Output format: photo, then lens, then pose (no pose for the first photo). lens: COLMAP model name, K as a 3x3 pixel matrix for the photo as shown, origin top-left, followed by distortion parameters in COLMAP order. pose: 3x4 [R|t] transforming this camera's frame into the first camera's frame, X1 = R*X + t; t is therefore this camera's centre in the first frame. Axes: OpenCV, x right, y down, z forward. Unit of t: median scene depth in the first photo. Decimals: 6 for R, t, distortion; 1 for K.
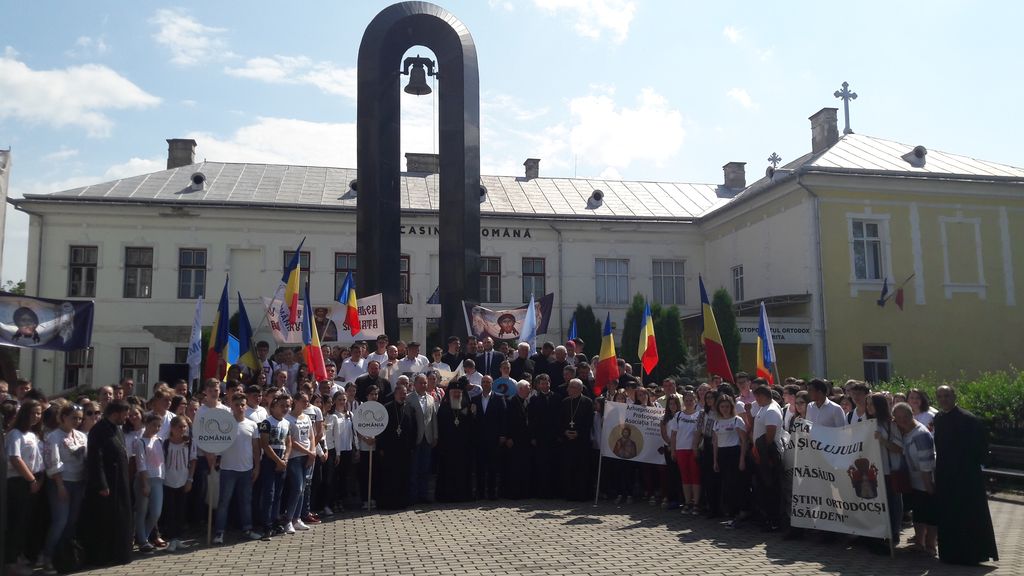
lens RADIAL K [[844.7, 0, 493.3], [0, 844.7, 288.6], [0, 0, 1]] dist [0.086742, -0.156598]
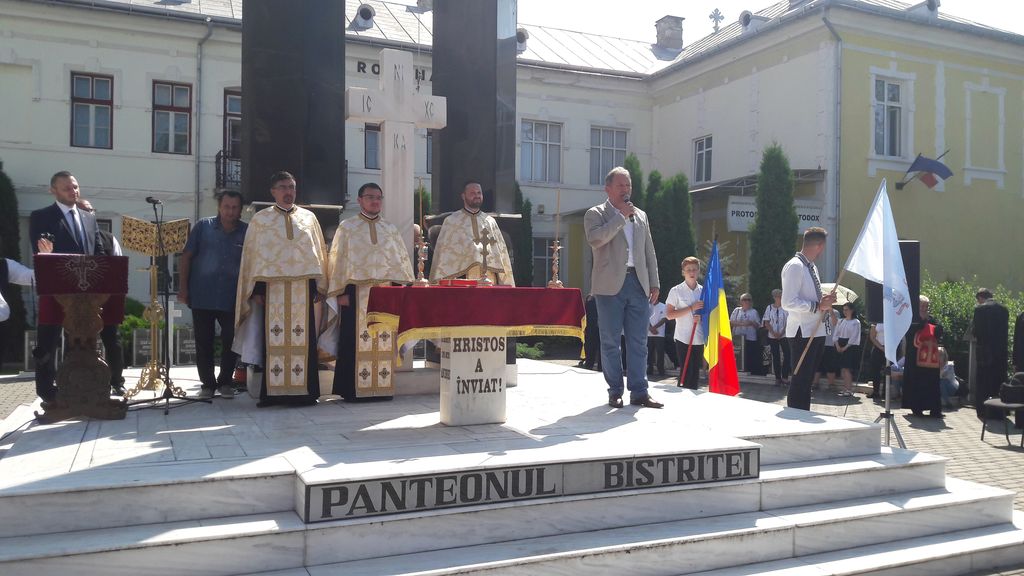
lens RADIAL K [[844.7, 0, 495.9], [0, 844.7, 295.0], [0, 0, 1]] dist [0.086742, -0.156598]
pose [[0.973576, 0.018079, 0.227646, -0.083412], [-0.044964, 0.992523, 0.113472, 0.042528], [-0.223892, -0.120709, 0.967110, 0.302393]]
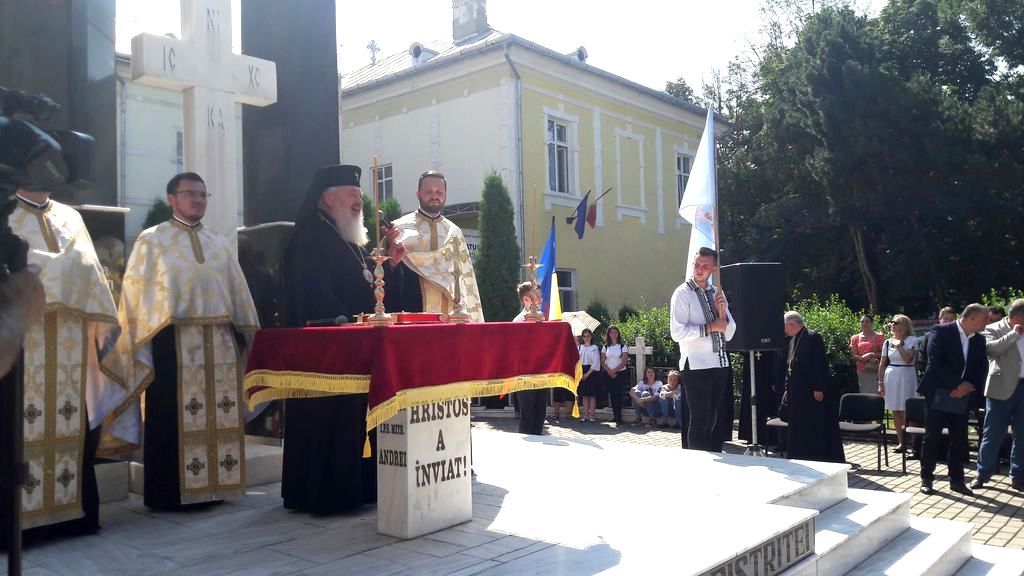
lens RADIAL K [[844.7, 0, 499.0], [0, 844.7, 292.3], [0, 0, 1]] dist [0.086742, -0.156598]
pose [[0.776885, 0.013380, 0.629500, -0.119152], [-0.054167, 0.997488, 0.045647, 0.051711], [-0.627308, -0.069560, 0.775658, 0.385313]]
